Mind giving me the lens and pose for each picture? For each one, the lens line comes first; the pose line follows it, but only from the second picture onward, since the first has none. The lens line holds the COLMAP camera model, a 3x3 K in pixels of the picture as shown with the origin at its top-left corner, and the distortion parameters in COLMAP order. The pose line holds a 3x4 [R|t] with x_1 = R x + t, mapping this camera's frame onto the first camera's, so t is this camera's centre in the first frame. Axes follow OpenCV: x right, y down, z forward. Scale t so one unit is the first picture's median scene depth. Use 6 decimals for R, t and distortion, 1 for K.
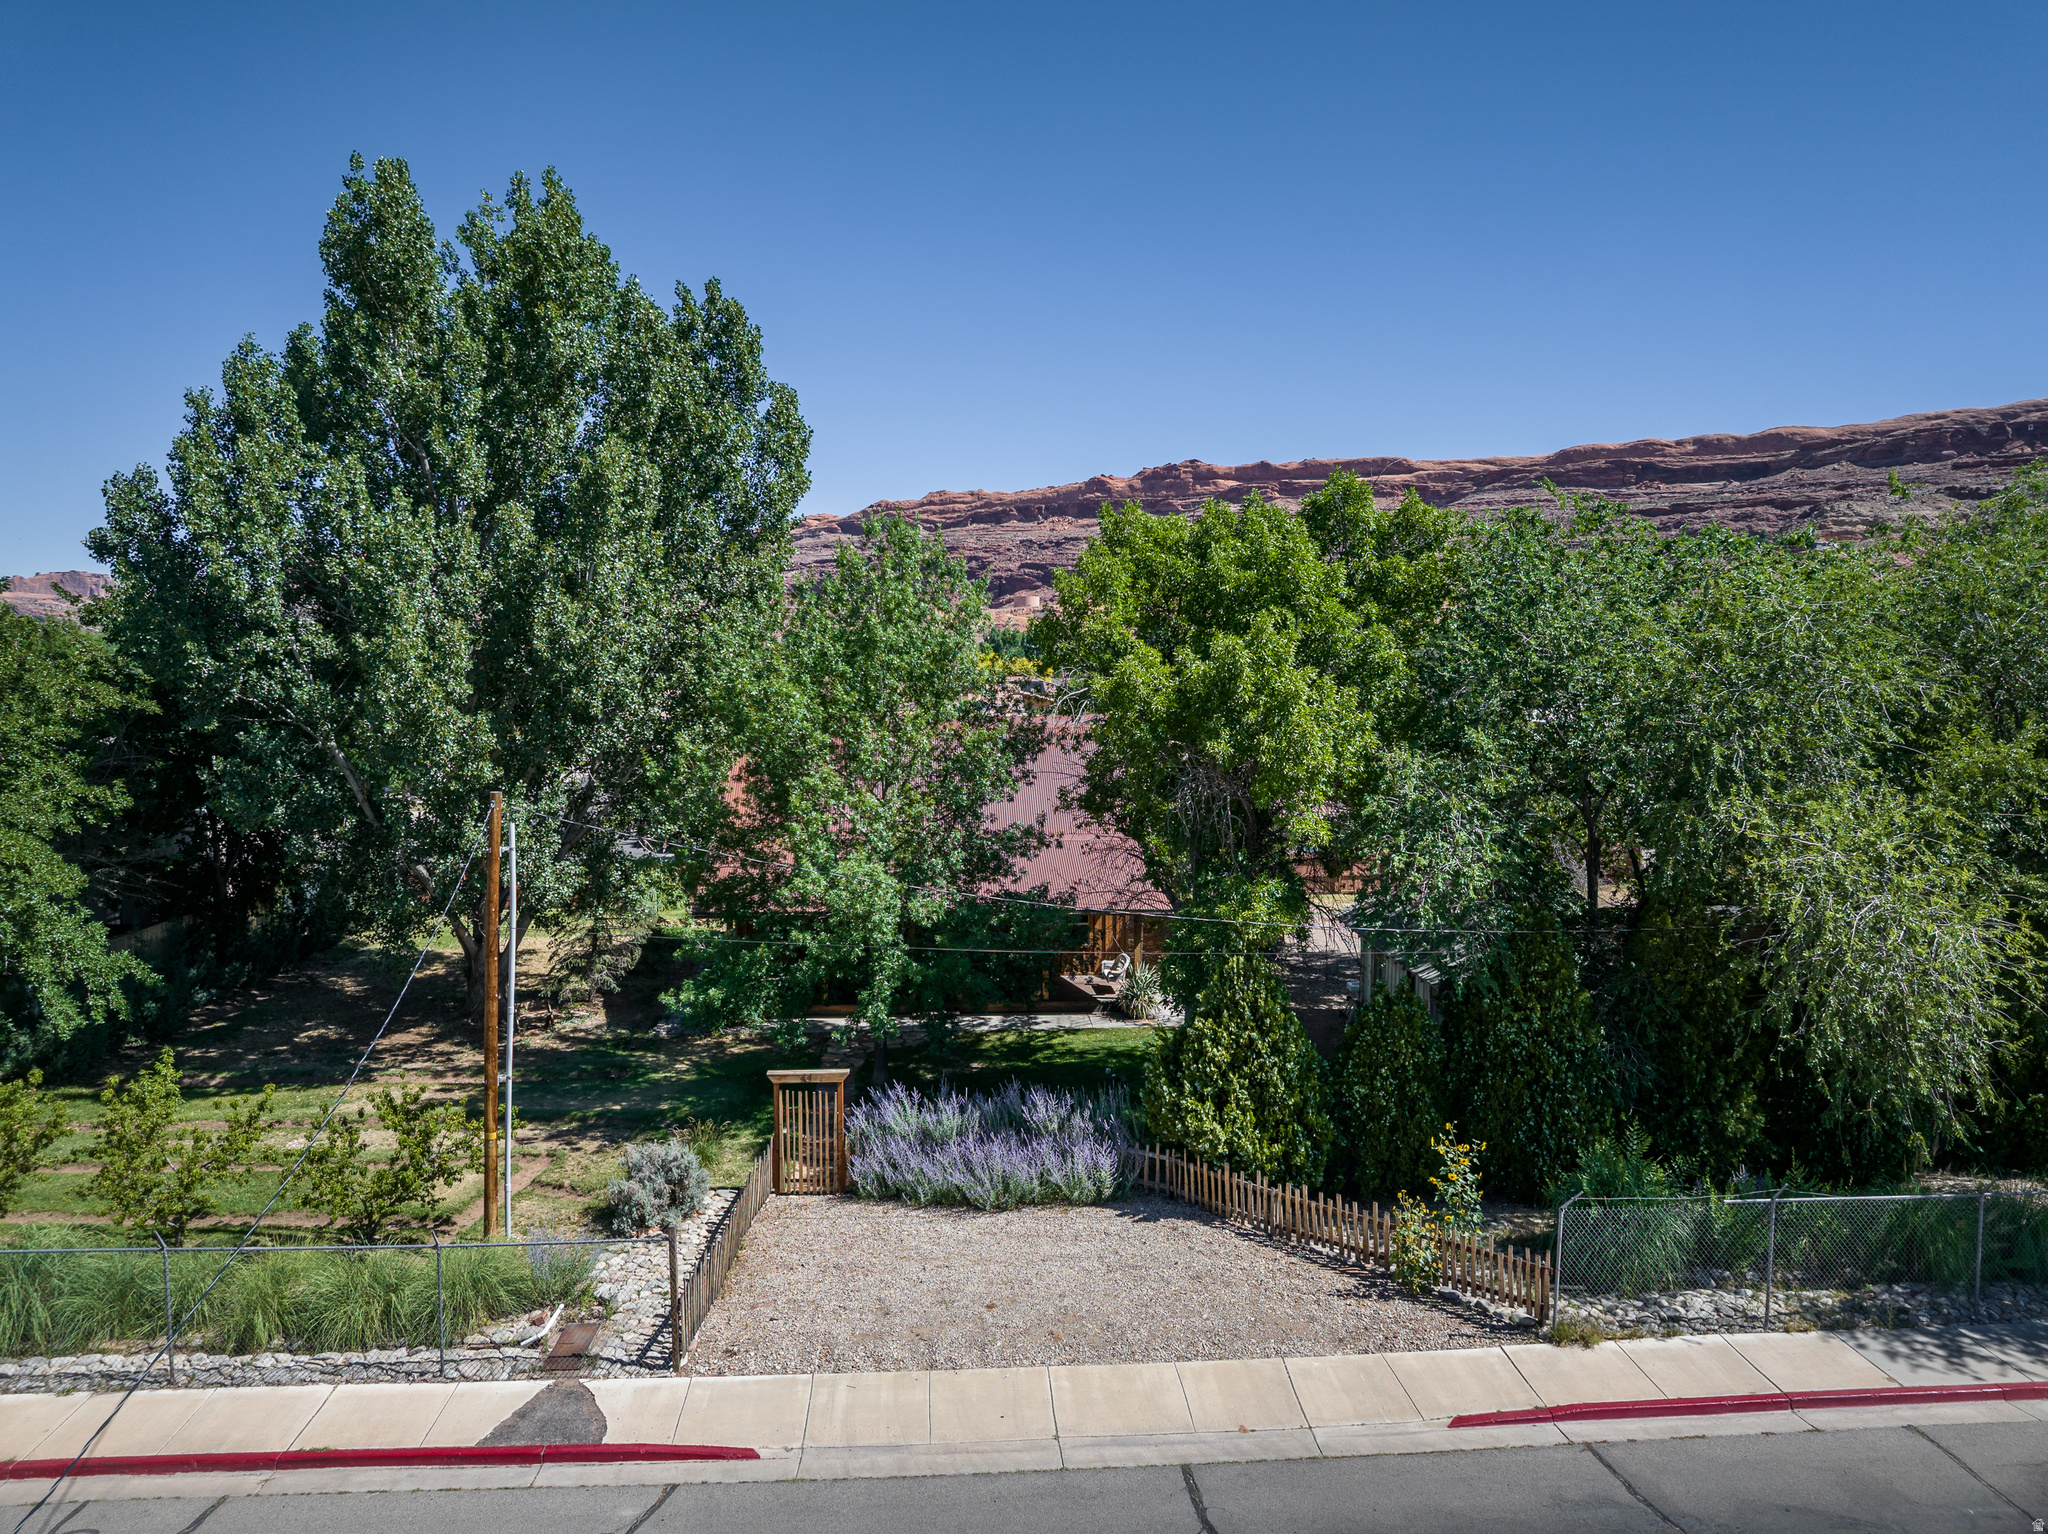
lens RADIAL K [[1463.6, 0, 1013.8], [0, 1463.6, 759.6], [0, 0, 1]] dist [-0.073562, 0.041795]
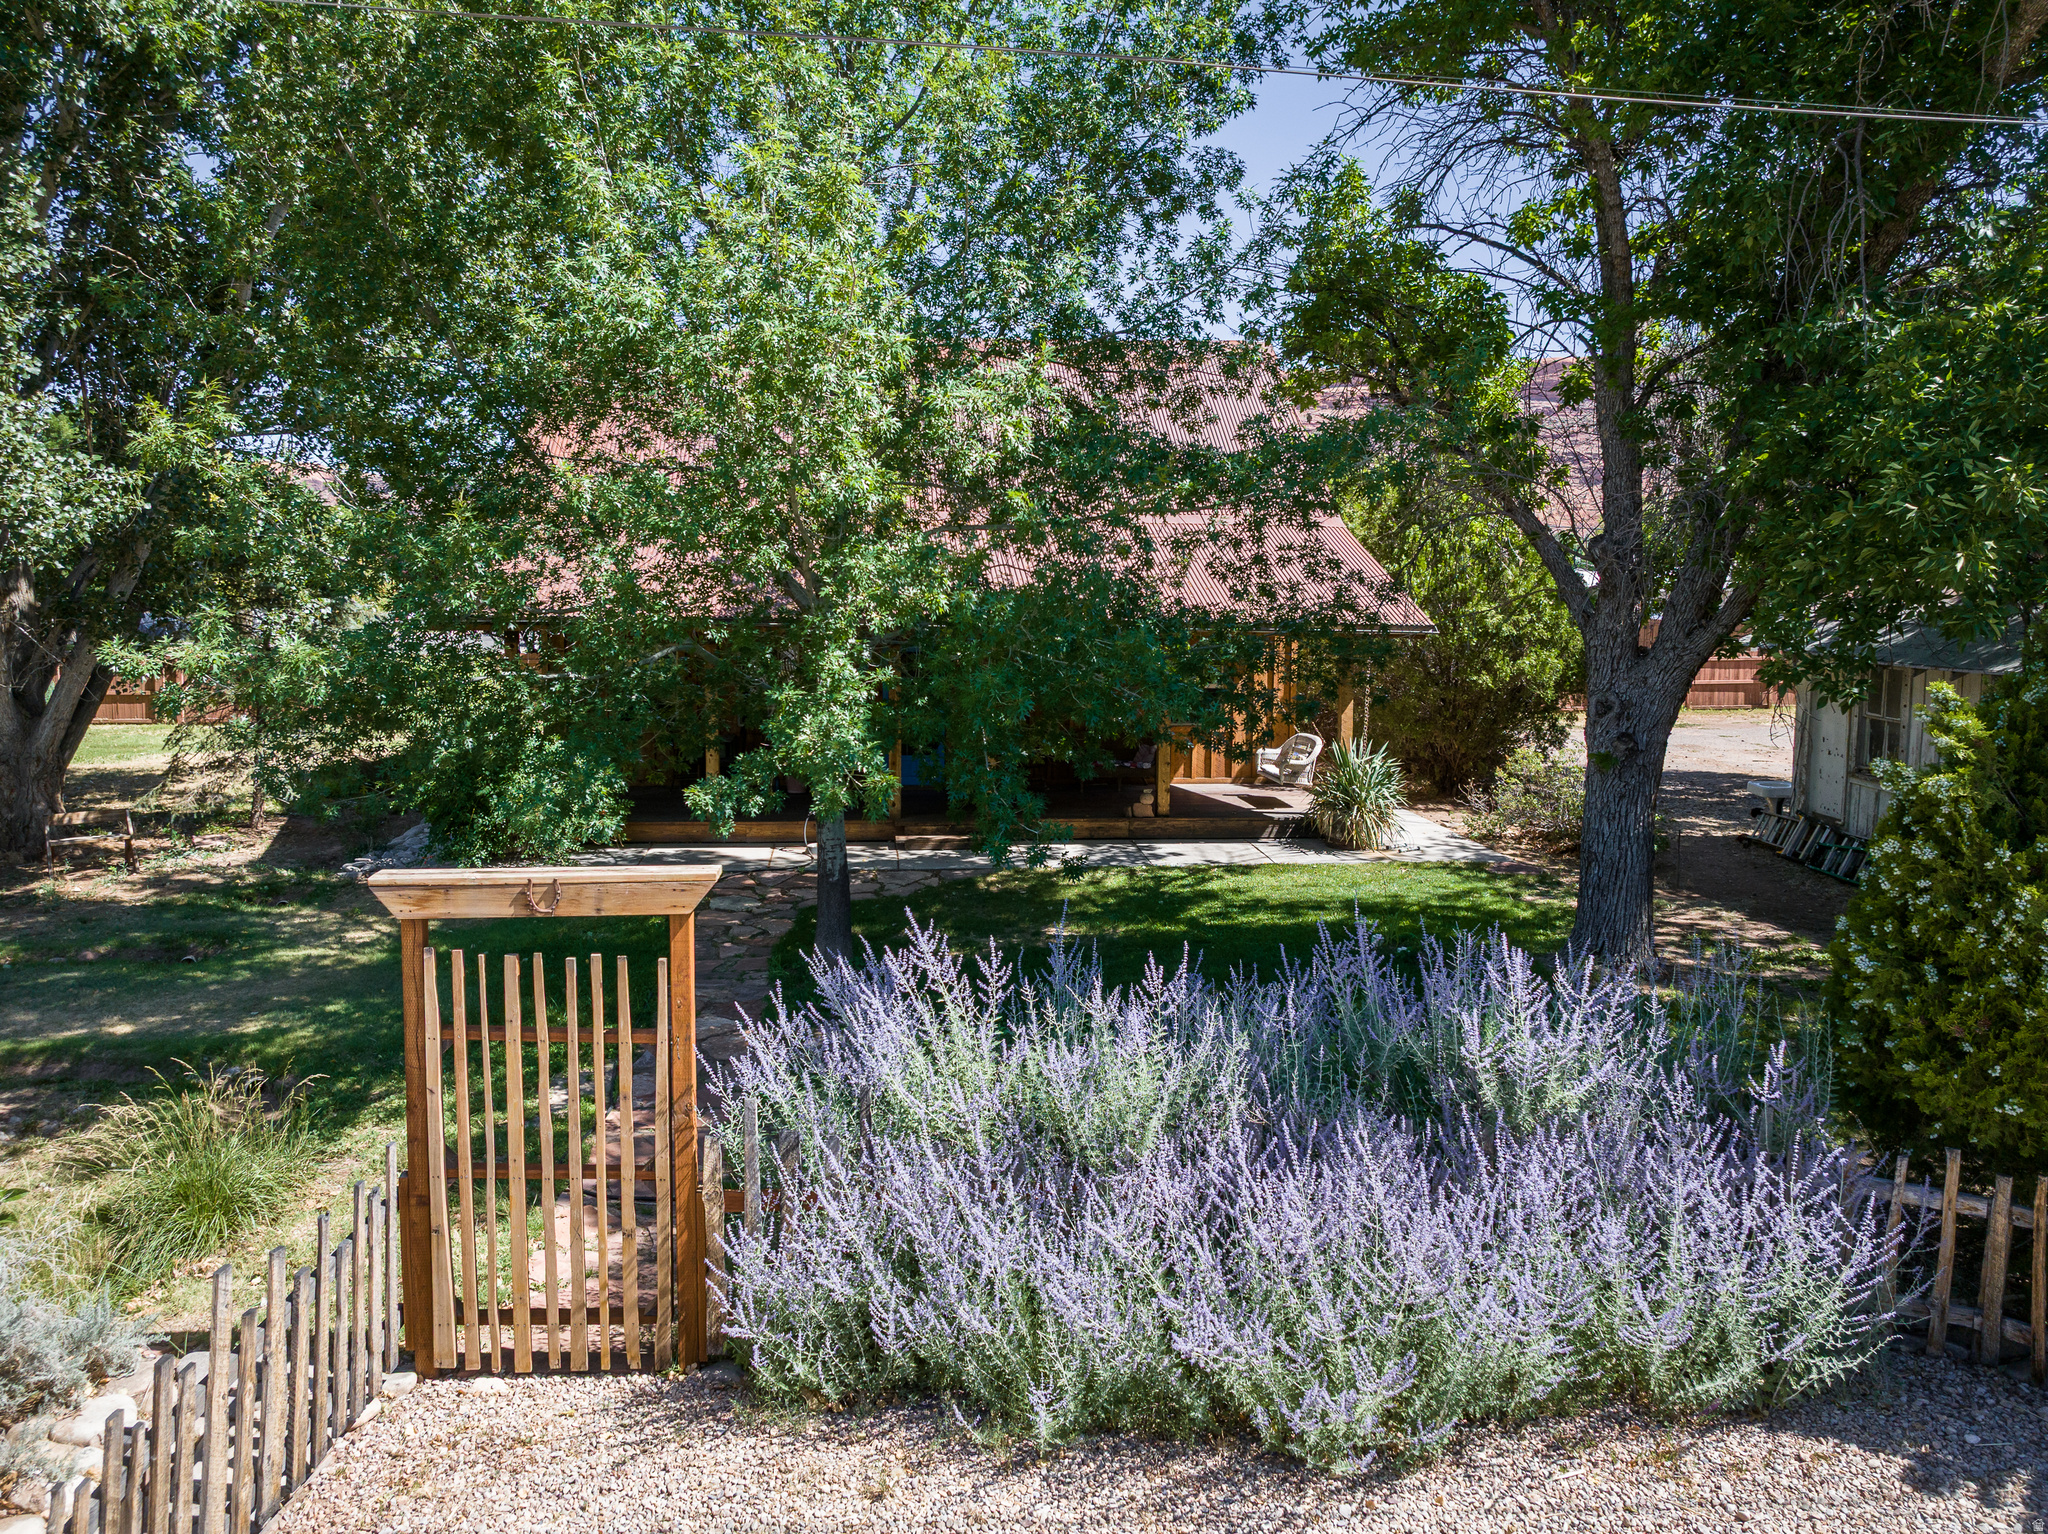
lens RADIAL K [[1463.6, 0, 1013.8], [0, 1463.6, 759.6], [0, 0, 1]] dist [-0.073562, 0.041795]
pose [[0.999350, 0.001404, 0.036024, -0.093315], [-0.003116, 0.998866, 0.047502, 0.235864], [-0.035916, -0.047584, 0.998221, 0.974163]]
